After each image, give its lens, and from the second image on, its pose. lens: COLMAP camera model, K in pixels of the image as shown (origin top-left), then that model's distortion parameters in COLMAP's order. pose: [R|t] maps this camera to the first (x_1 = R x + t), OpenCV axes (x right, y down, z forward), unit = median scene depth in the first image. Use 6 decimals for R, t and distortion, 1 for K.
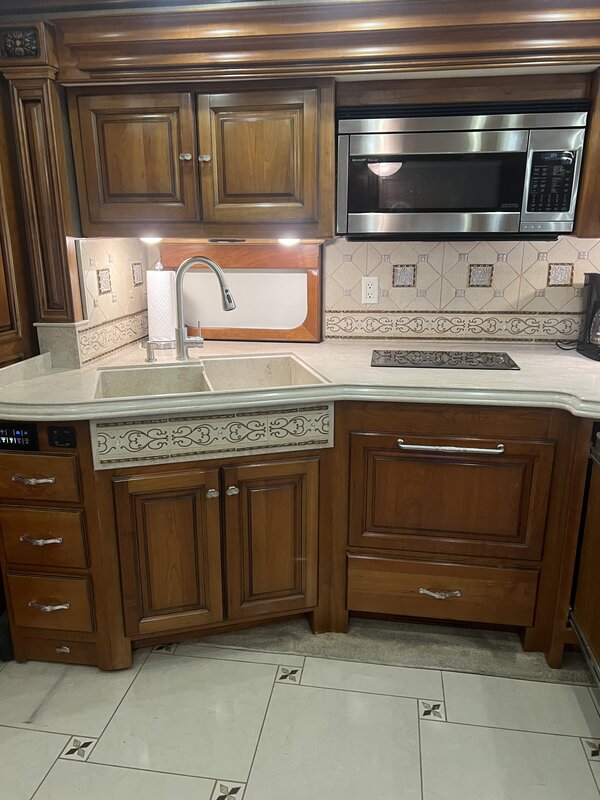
lens RADIAL K [[601.3, 0, 302.9], [0, 601.3, 407.2], [0, 0, 1]] dist [0.060433, -0.069910]
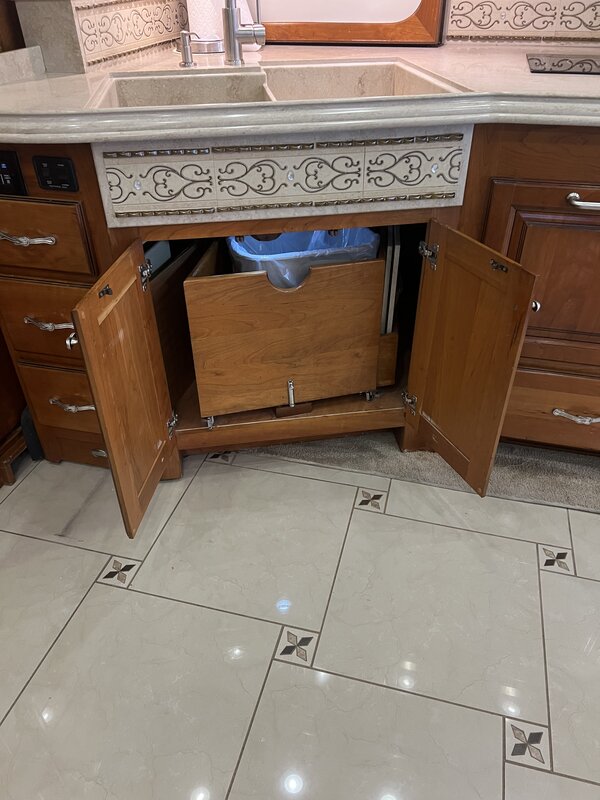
lens RADIAL K [[601.3, 0, 304.6], [0, 601.3, 398.3], [0, 0, 1]] dist [0.060433, -0.069910]
pose [[0.994614, 0.054788, -0.087983, -0.051382], [-0.022148, 0.941612, 0.335969, 0.048011], [0.101253, -0.332211, 0.937755, 0.302167]]
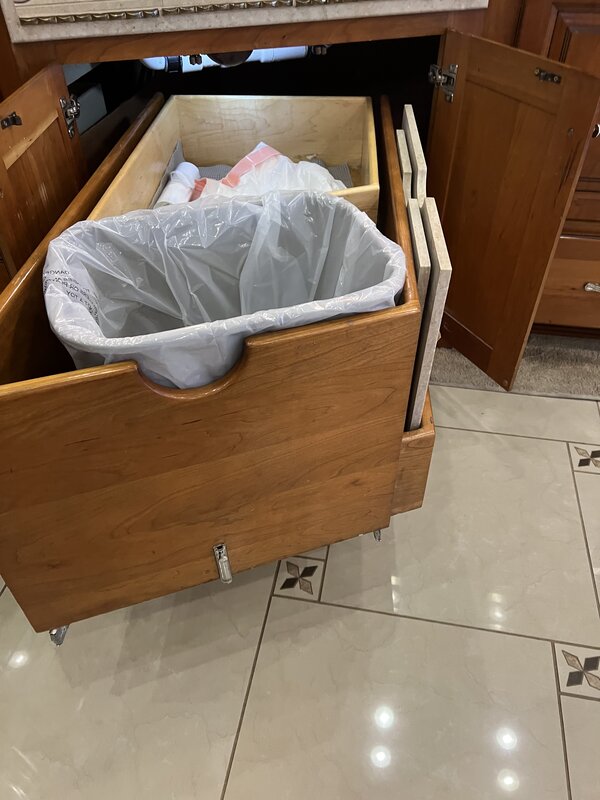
lens RADIAL K [[601.3, 0, 301.1], [0, 601.3, 393.2], [0, 0, 1]] dist [0.060433, -0.069910]
pose [[0.999574, 0.008732, -0.027859, -0.089169], [0.004334, 0.899273, 0.437367, 0.137544], [0.028872, -0.437301, 0.898852, 0.416033]]
